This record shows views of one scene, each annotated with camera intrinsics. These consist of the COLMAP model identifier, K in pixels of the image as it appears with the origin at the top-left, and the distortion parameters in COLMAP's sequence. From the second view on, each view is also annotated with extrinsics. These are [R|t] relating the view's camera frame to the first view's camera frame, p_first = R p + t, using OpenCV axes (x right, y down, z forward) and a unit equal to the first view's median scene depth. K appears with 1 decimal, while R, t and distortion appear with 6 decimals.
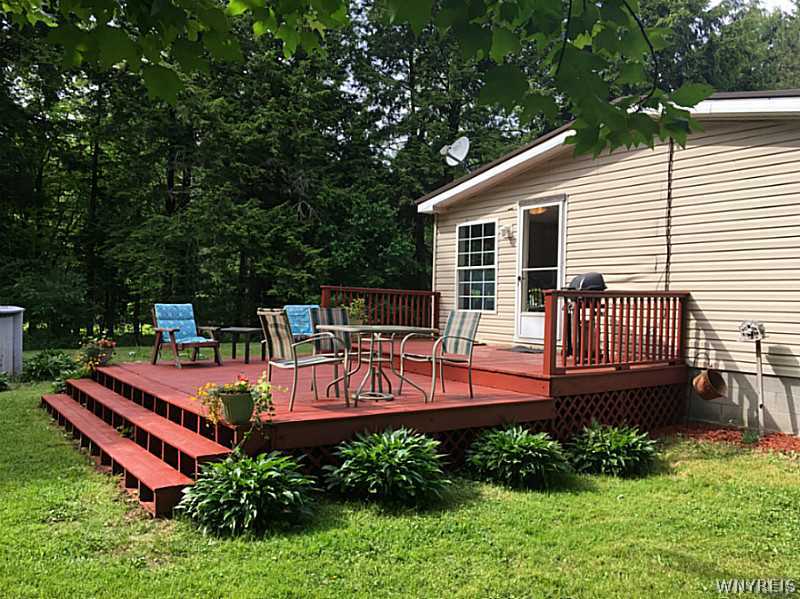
lens RADIAL K [[675.0, 0, 400.0], [0, 675.0, 299.5], [0, 0, 1]] dist [0.102579, -0.152260]
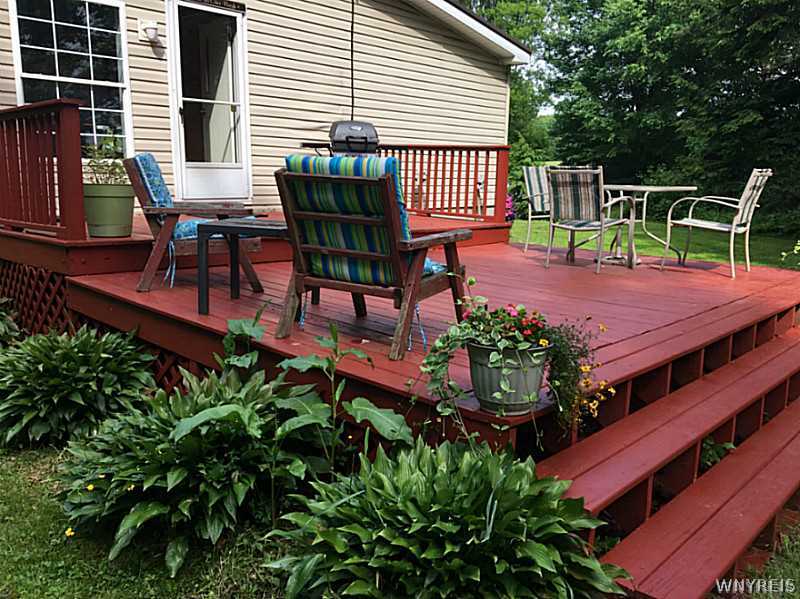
lens RADIAL K [[675.0, 0, 400.0], [0, 675.0, 299.5], [0, 0, 1]] dist [0.102579, -0.152260]
pose [[-0.196143, -0.212270, 0.957324, -0.595217], [-0.032673, 0.977161, 0.209974, 0.002119], [-0.980031, 0.009906, -0.198599, 0.968516]]
